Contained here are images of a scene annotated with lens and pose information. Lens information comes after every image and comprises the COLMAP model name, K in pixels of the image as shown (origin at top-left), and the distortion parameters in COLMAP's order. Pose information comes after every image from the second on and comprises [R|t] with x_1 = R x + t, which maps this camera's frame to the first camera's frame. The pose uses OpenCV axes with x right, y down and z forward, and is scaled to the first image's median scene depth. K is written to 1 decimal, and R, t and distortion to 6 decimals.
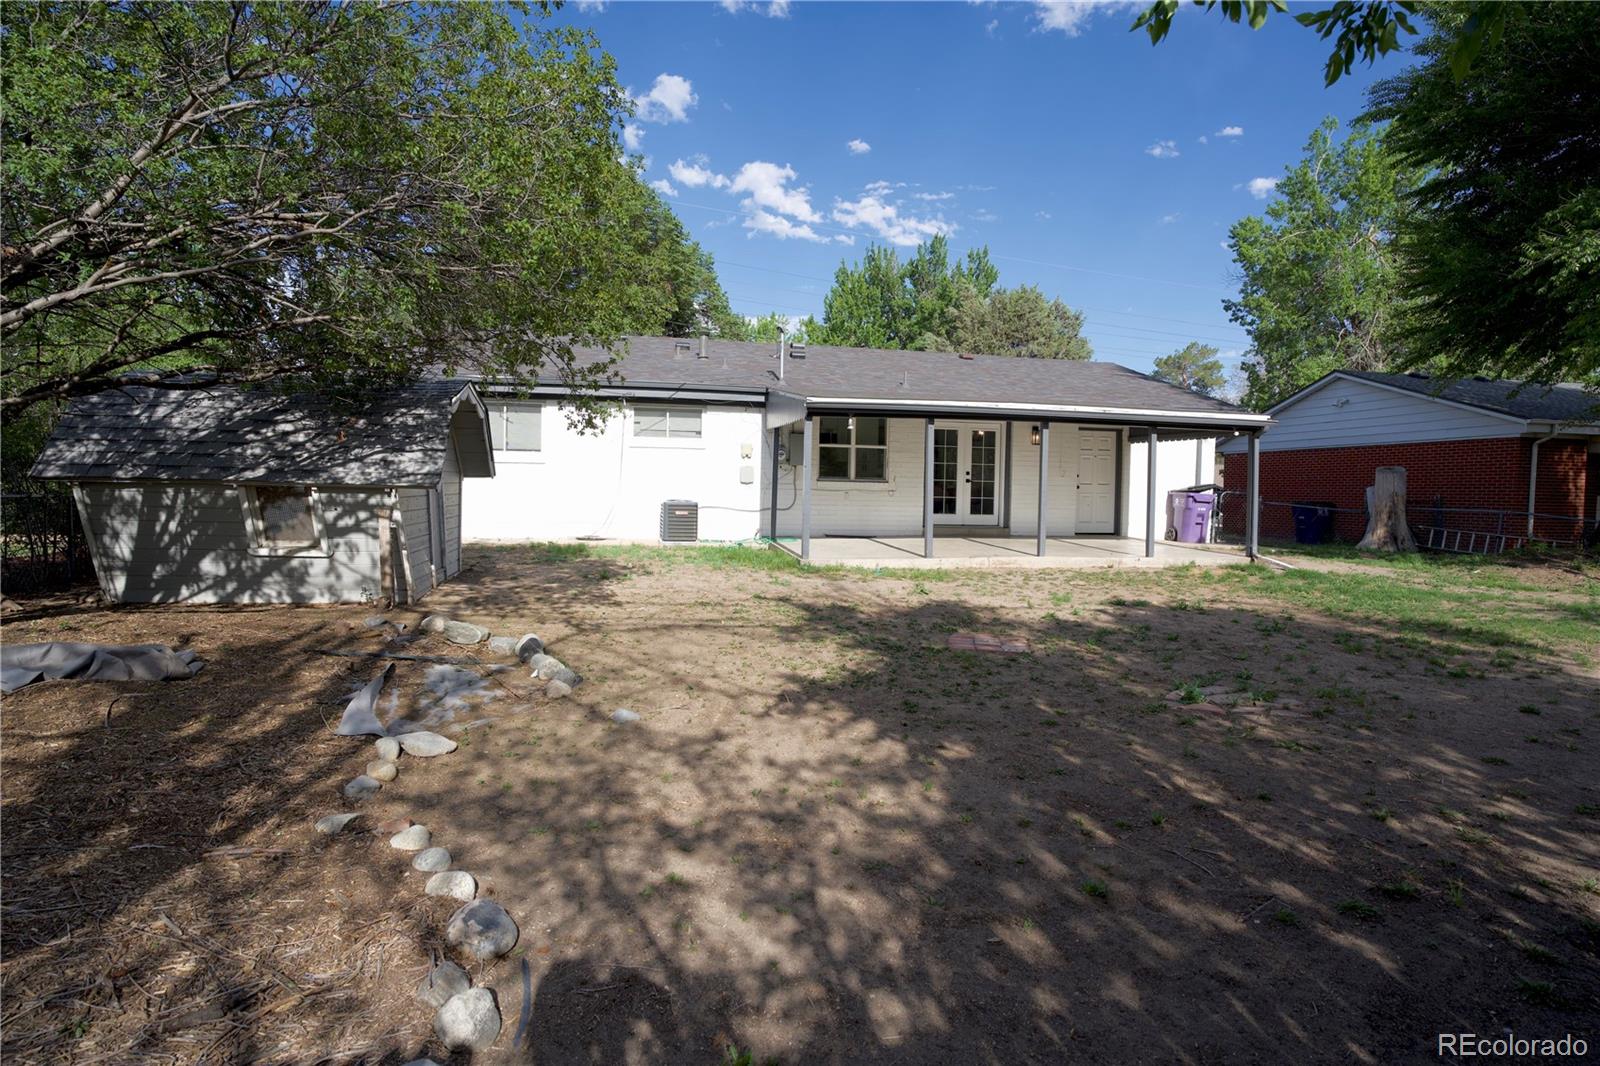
lens RADIAL K [[874.7, 0, 796.3], [0, 874.7, 526.9], [0, 0, 1]] dist [-0.047897, 0.037117]
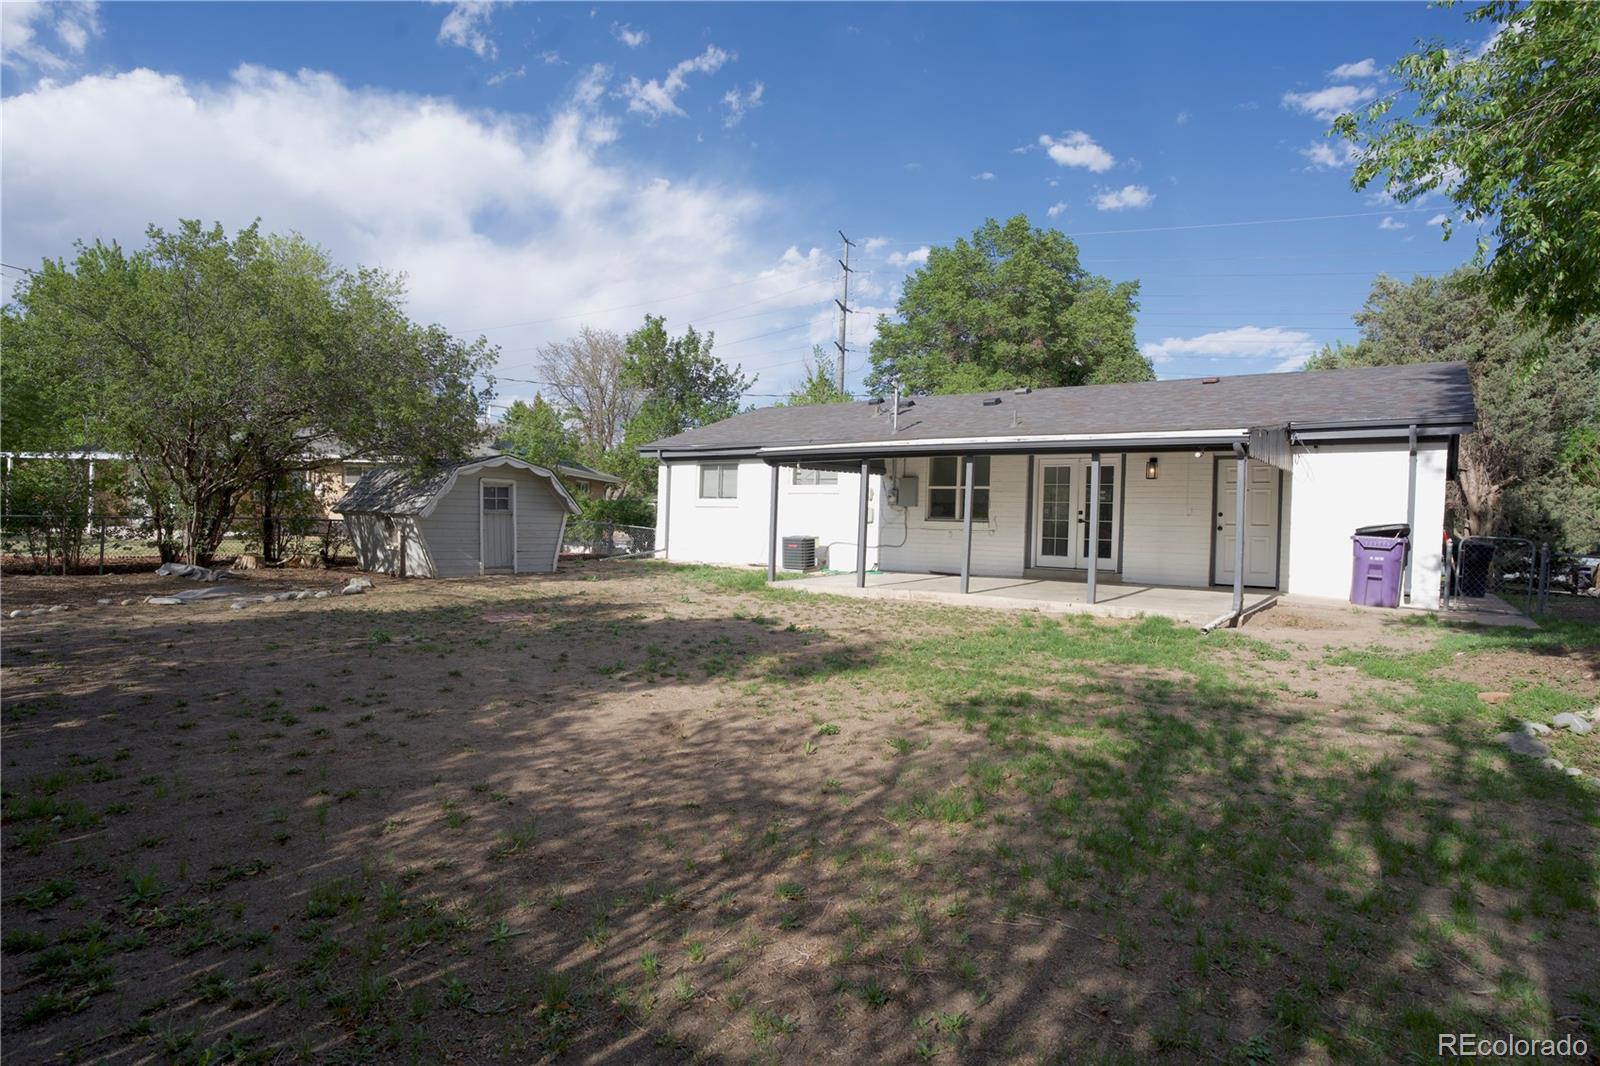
lens RADIAL K [[874.7, 0, 796.3], [0, 874.7, 526.9], [0, 0, 1]] dist [-0.047897, 0.037117]
pose [[0.649533, 0.002378, -0.760330, 0.719862], [-0.050106, 0.997955, -0.039683, 0.005484], [0.758680, 0.063872, 0.648324, 0.181020]]
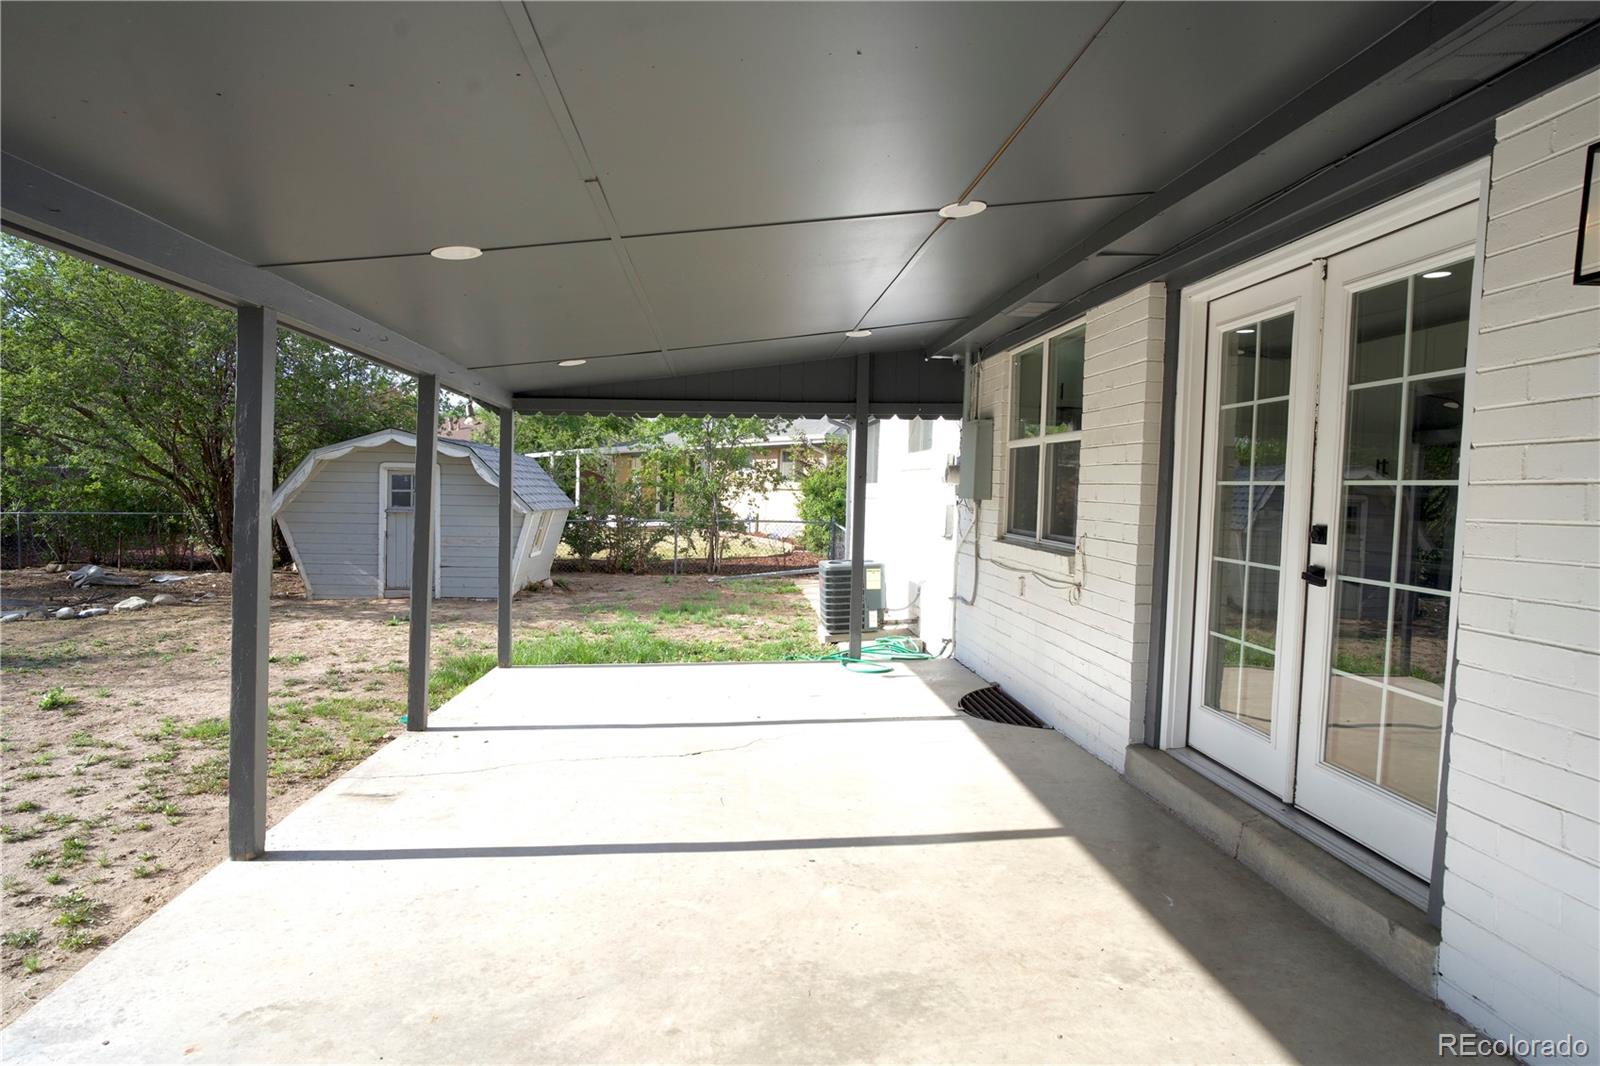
lens RADIAL K [[874.7, 0, 796.3], [0, 874.7, 526.9], [0, 0, 1]] dist [-0.047897, 0.037117]
pose [[-0.150800, 0.023703, -0.988280, 0.401626], [-0.068595, 0.997052, 0.034380, -0.063120], [0.986182, 0.072975, -0.148729, 0.943033]]
